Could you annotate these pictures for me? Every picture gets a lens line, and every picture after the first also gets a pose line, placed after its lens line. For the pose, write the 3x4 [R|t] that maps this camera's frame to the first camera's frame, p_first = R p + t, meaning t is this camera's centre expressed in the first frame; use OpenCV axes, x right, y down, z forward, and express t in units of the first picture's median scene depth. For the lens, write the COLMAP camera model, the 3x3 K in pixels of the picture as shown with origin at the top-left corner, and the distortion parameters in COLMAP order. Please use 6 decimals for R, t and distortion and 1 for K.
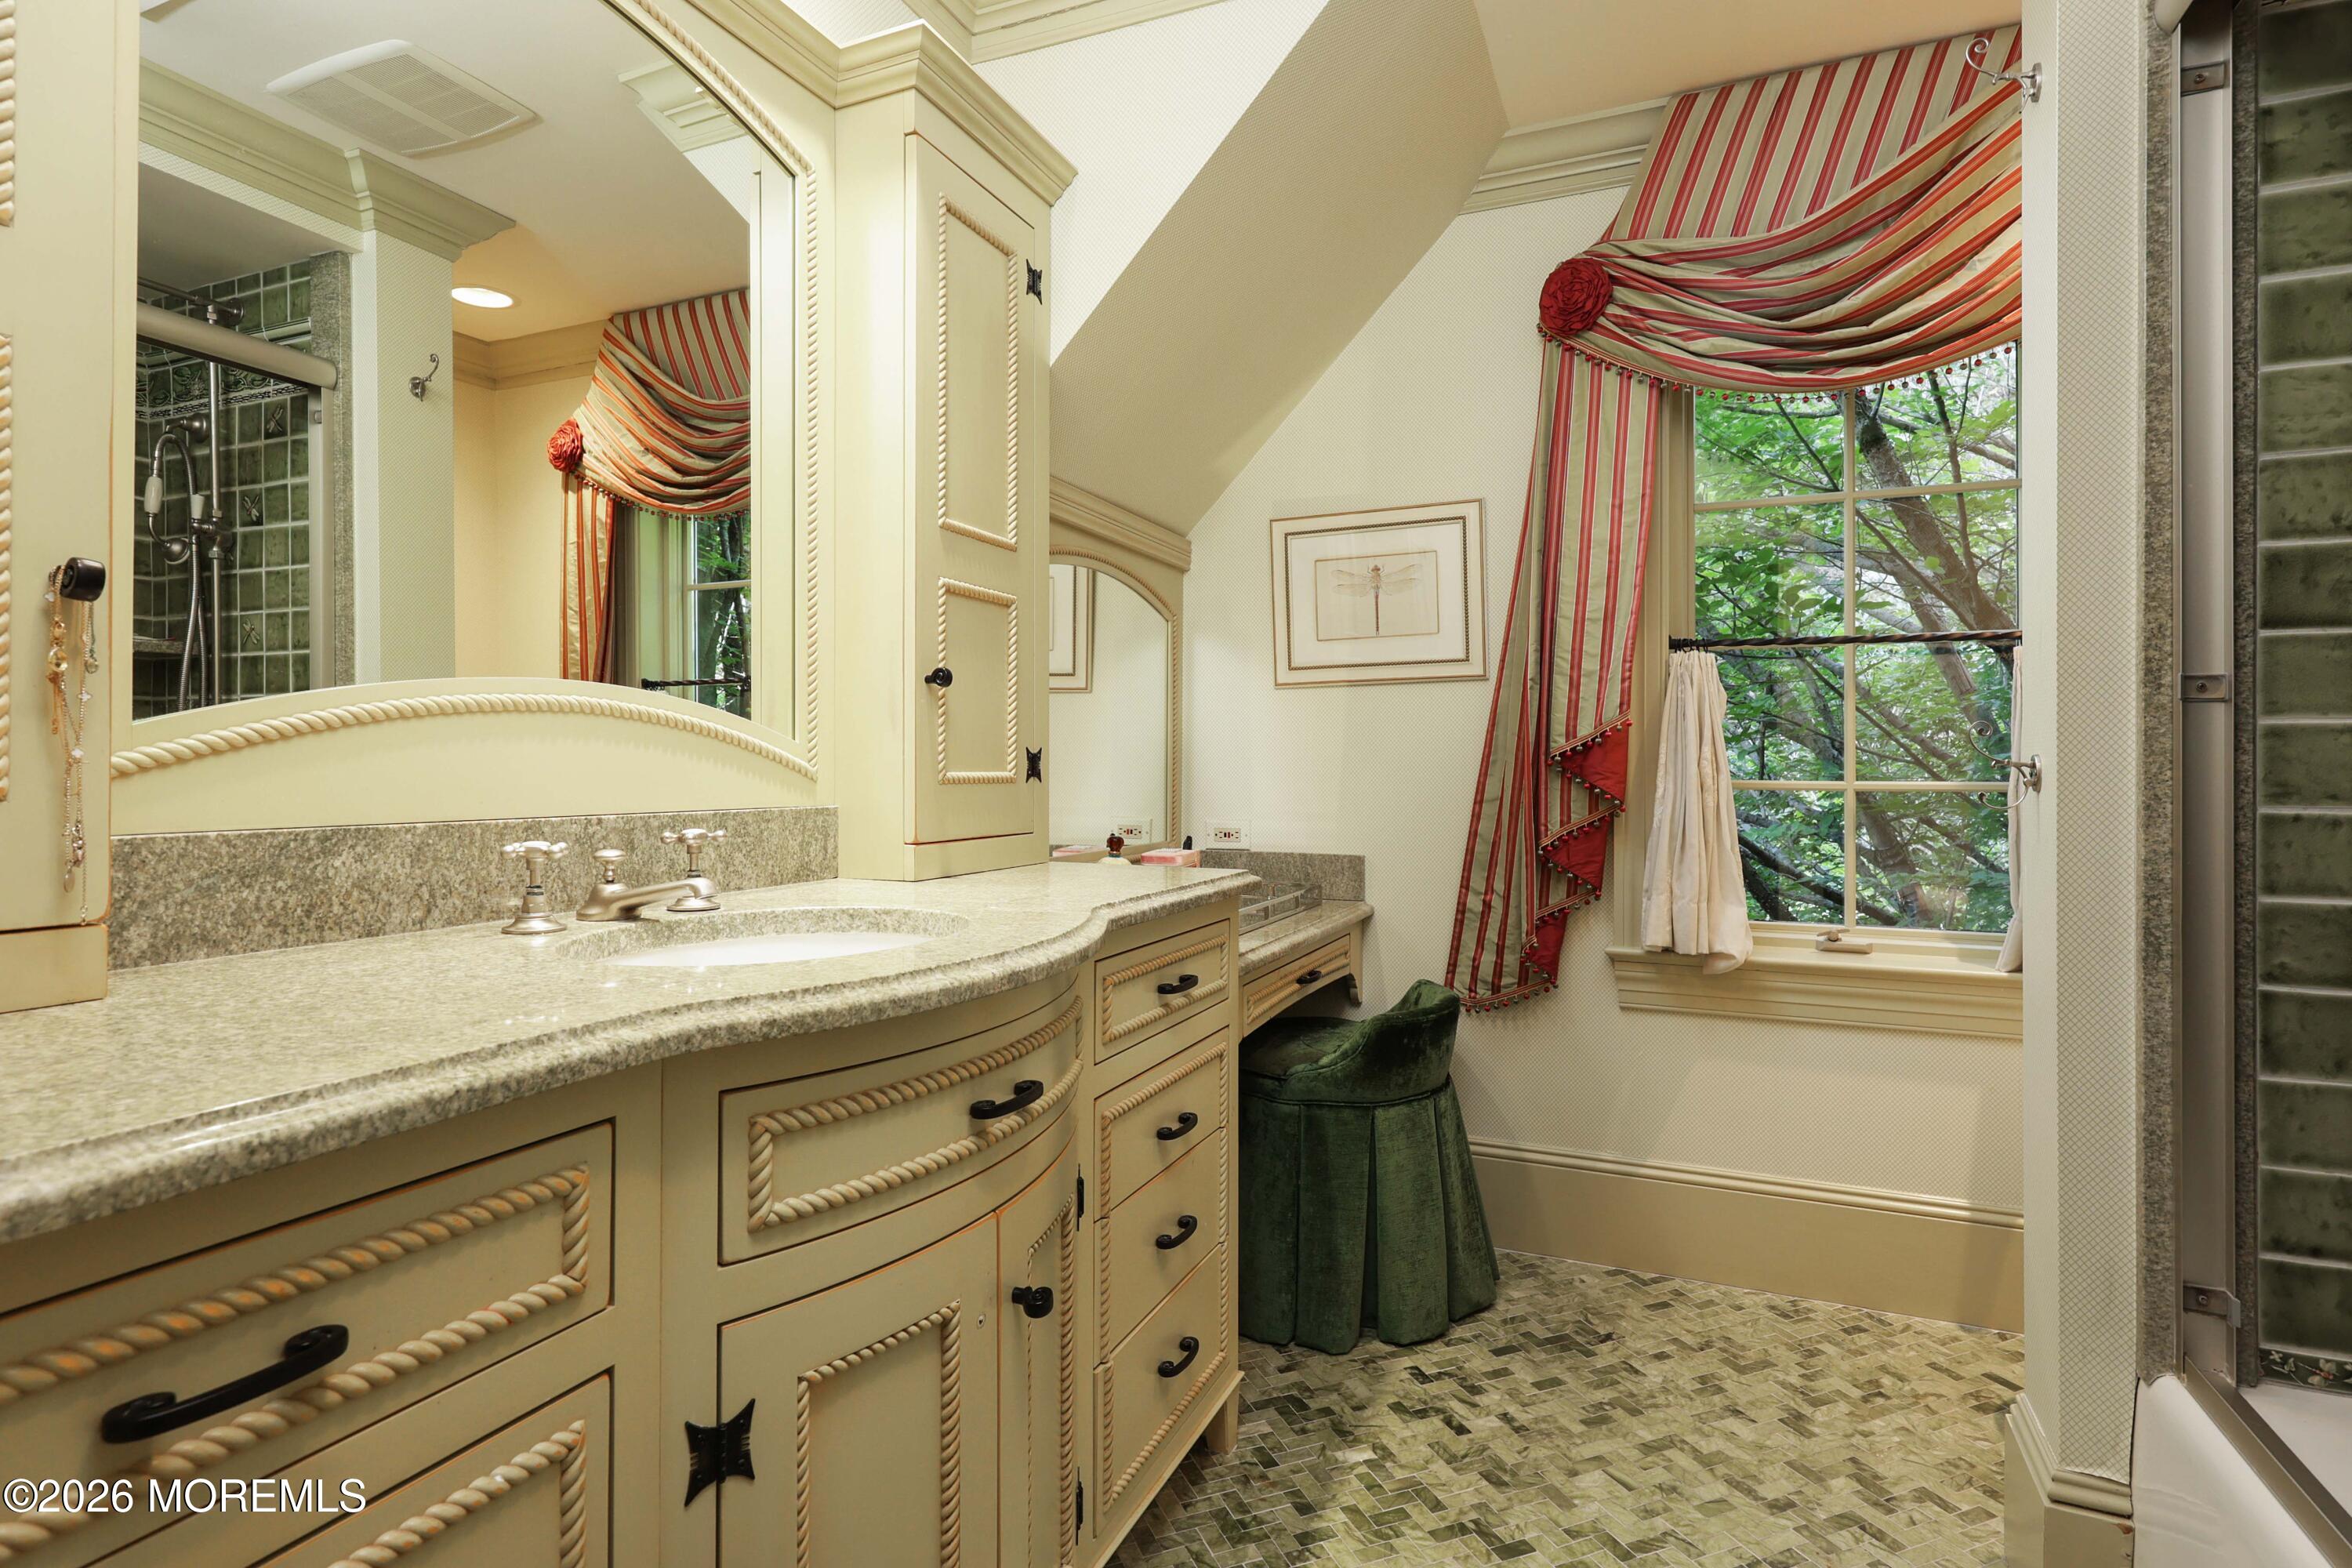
lens RADIAL K [[1201.2, 0, 1174.8], [0, 1201.2, 779.5], [0, 0, 1]] dist [-0.000671, -0.000021]
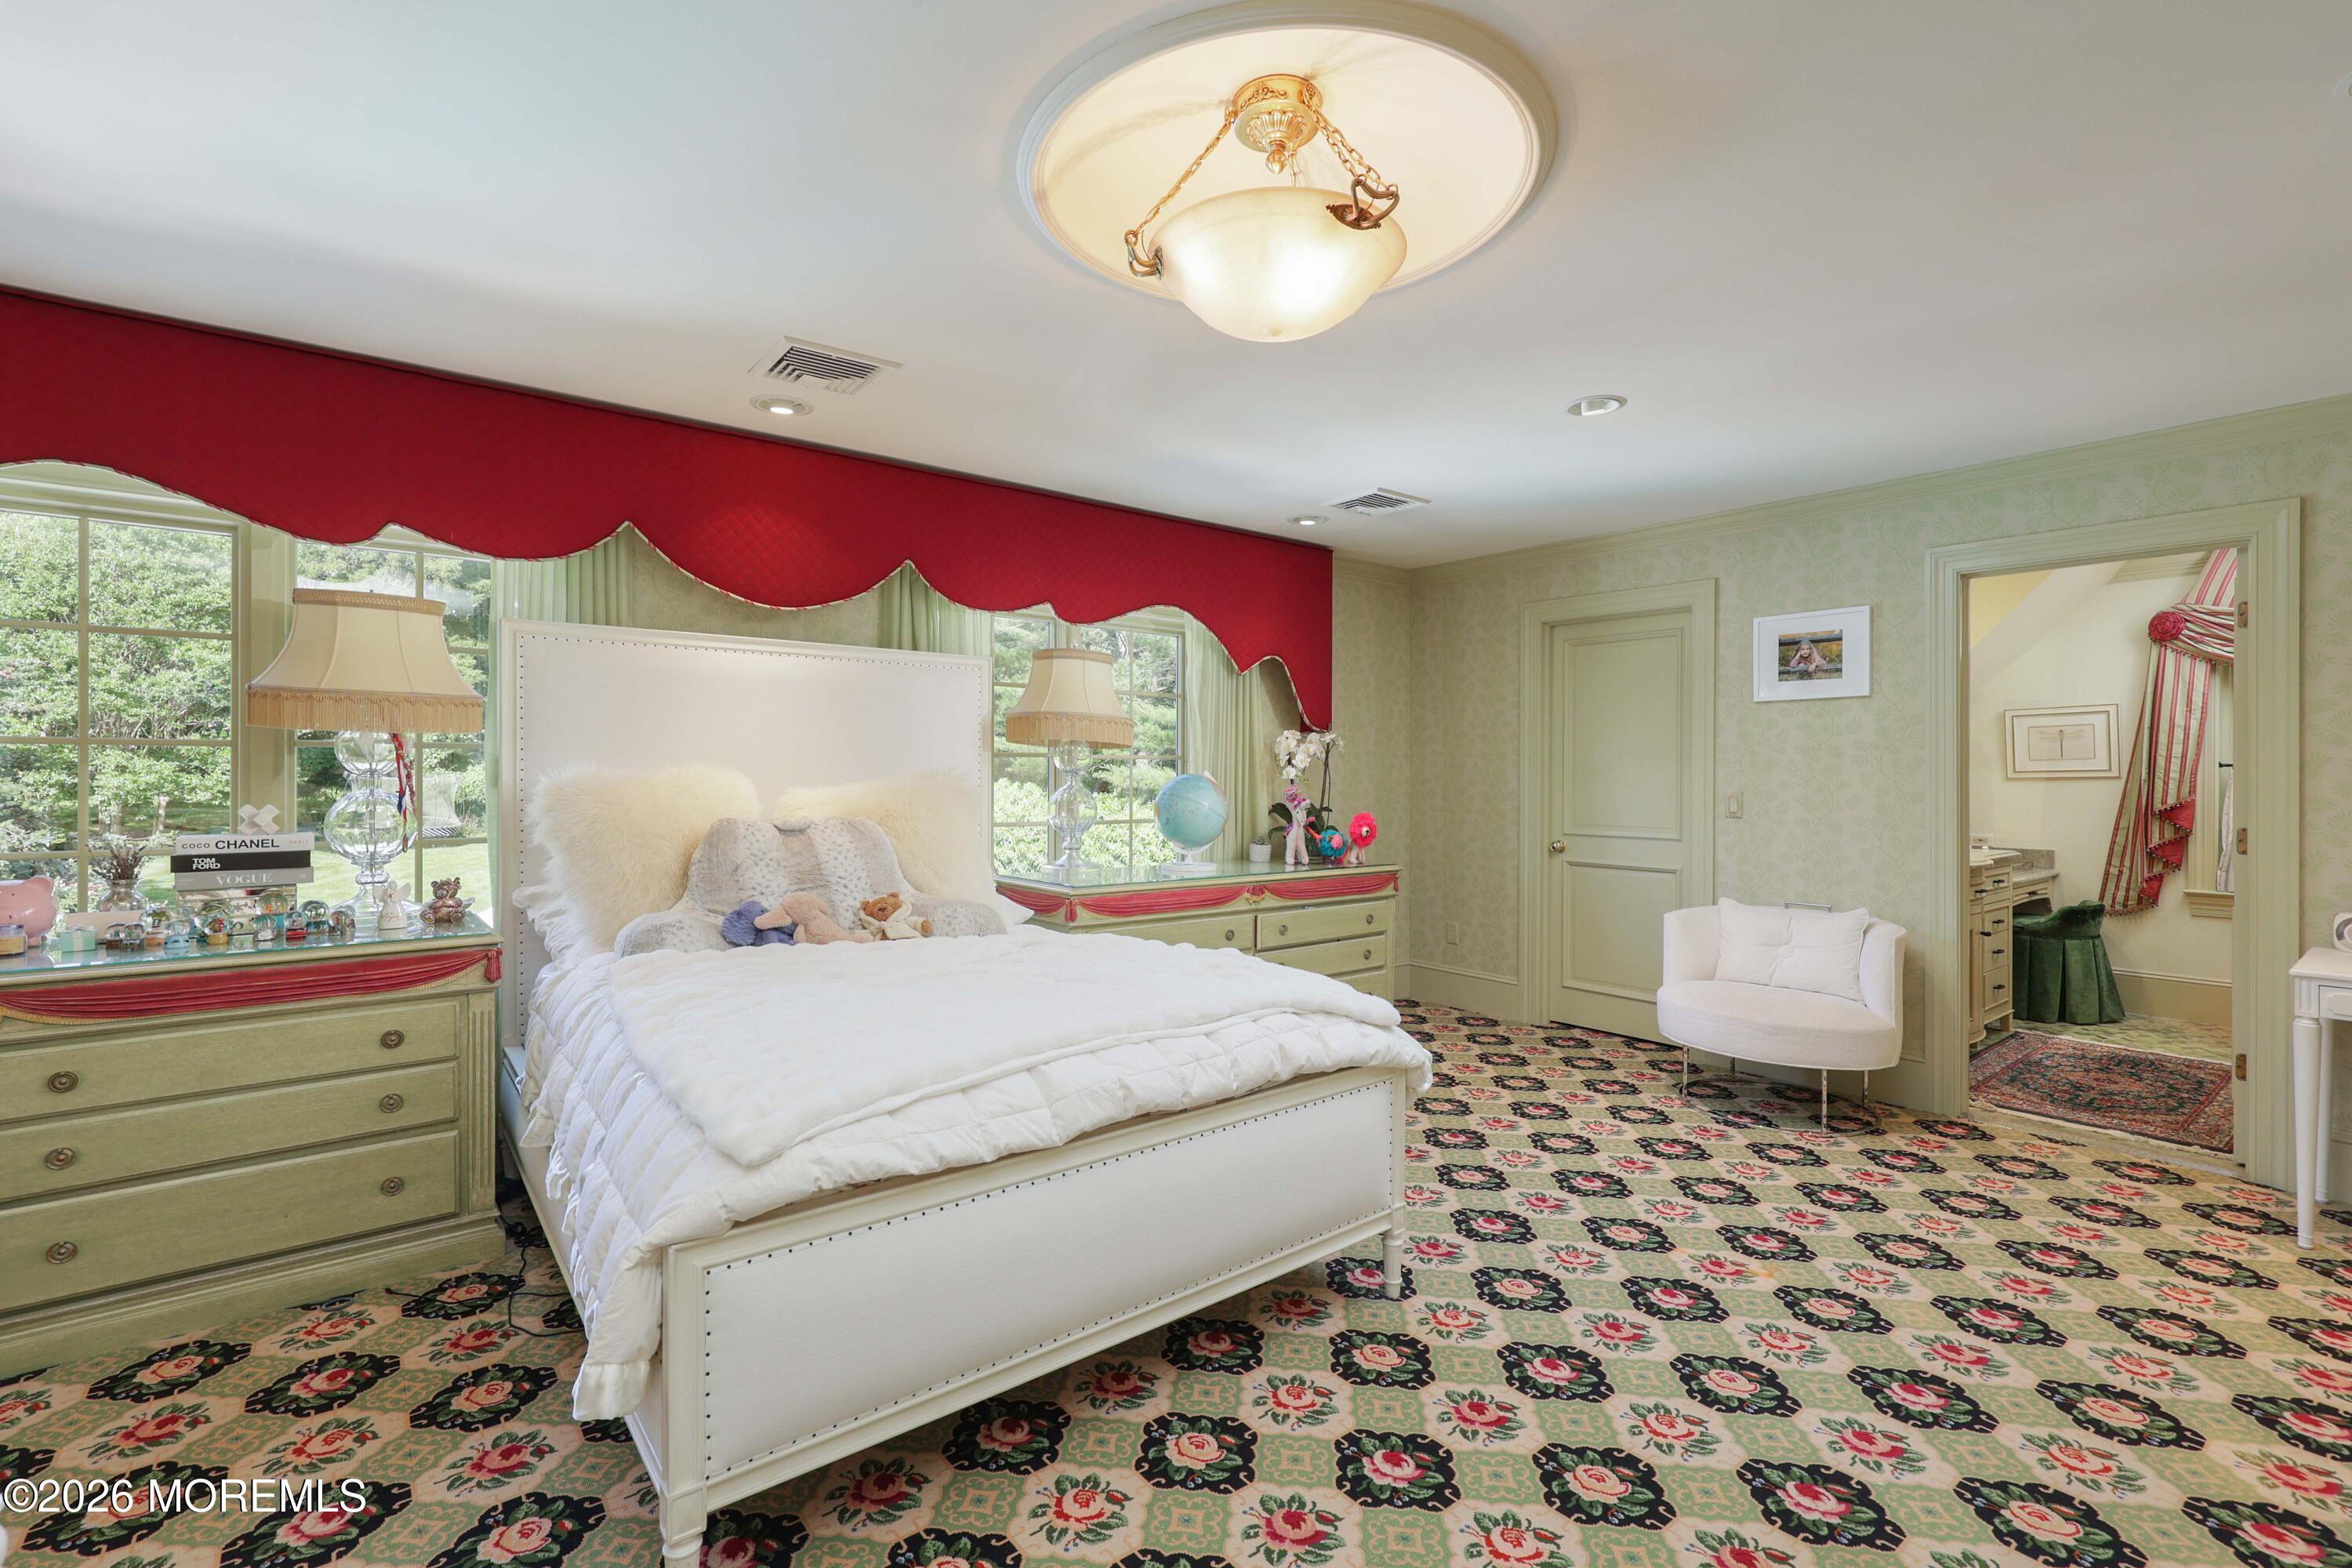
lens RADIAL K [[1058.1, 0, 1171.5], [0, 1058.1, 784.2], [0, 0, 1]] dist [0.002083, 0.000108]
pose [[0.878658, 0.000699, -0.477452, -0.419321], [0.001209, 0.999992, 0.003689, -0.085547], [0.477451, -0.003819, 0.878650, -1.872586]]
